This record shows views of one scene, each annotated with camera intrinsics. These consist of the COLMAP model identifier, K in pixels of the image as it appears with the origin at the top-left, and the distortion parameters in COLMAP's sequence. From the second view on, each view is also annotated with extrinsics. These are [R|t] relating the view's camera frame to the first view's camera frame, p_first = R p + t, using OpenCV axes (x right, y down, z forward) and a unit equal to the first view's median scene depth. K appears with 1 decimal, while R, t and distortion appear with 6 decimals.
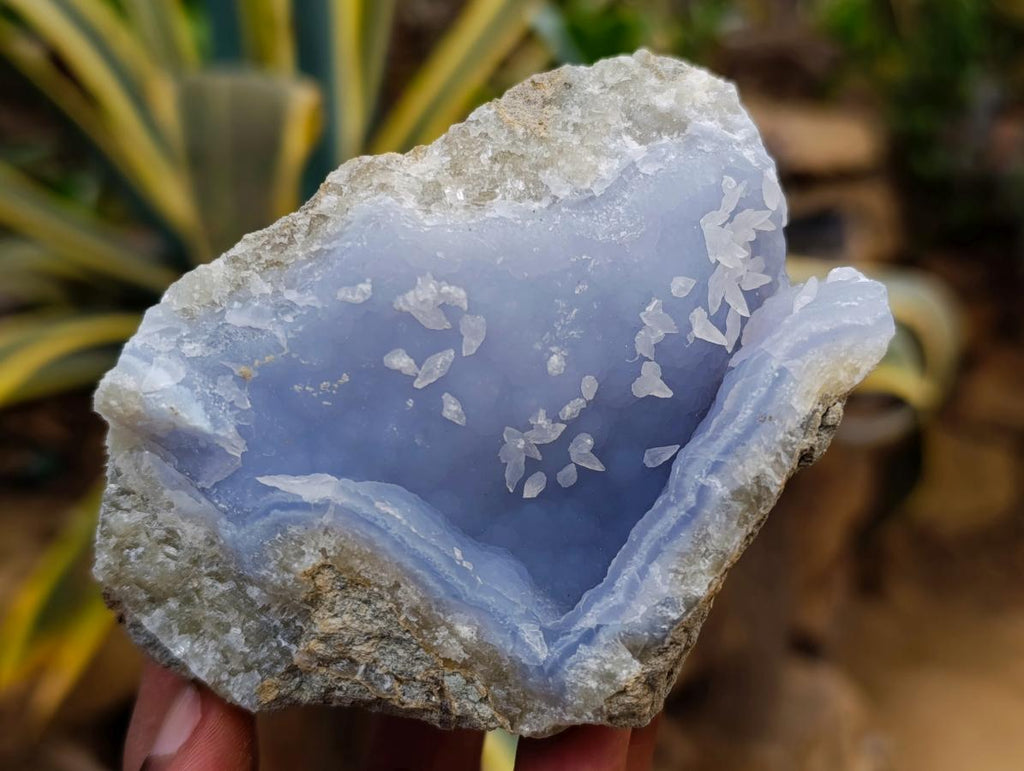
lens RADIAL K [[1469.3, 0, 532.9], [0, 1469.3, 383.9], [0, 0, 1]] dist [0.390484, -2.182030]
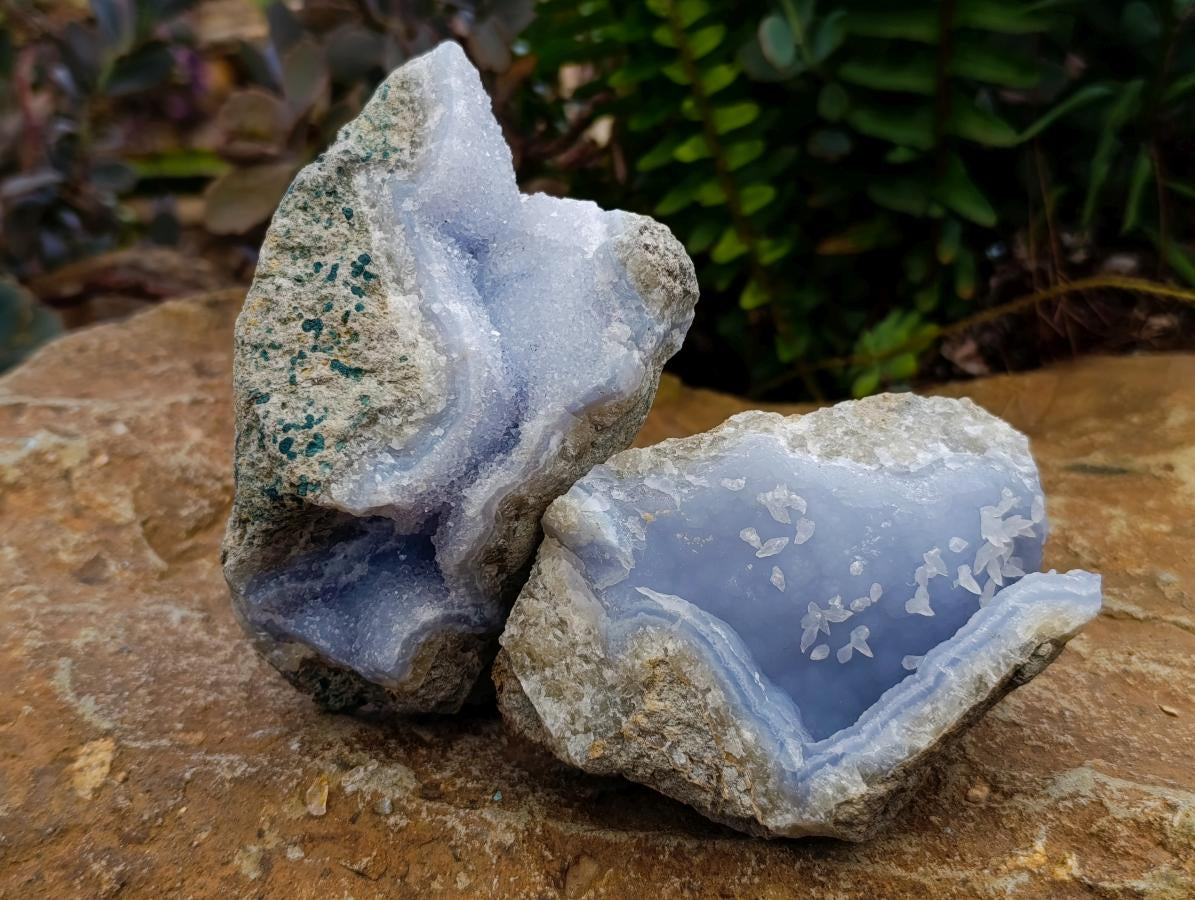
lens RADIAL K [[1714.7, 0, 621.9], [0, 1714.7, 448.1], [0, 0, 1]] dist [0.390484, -2.182030]
pose [[0.959457, 0.238330, -0.150470, 0.021636], [-0.270610, 0.928219, -0.255302, 0.362527], [0.078823, 0.285670, 0.955081, -0.637157]]
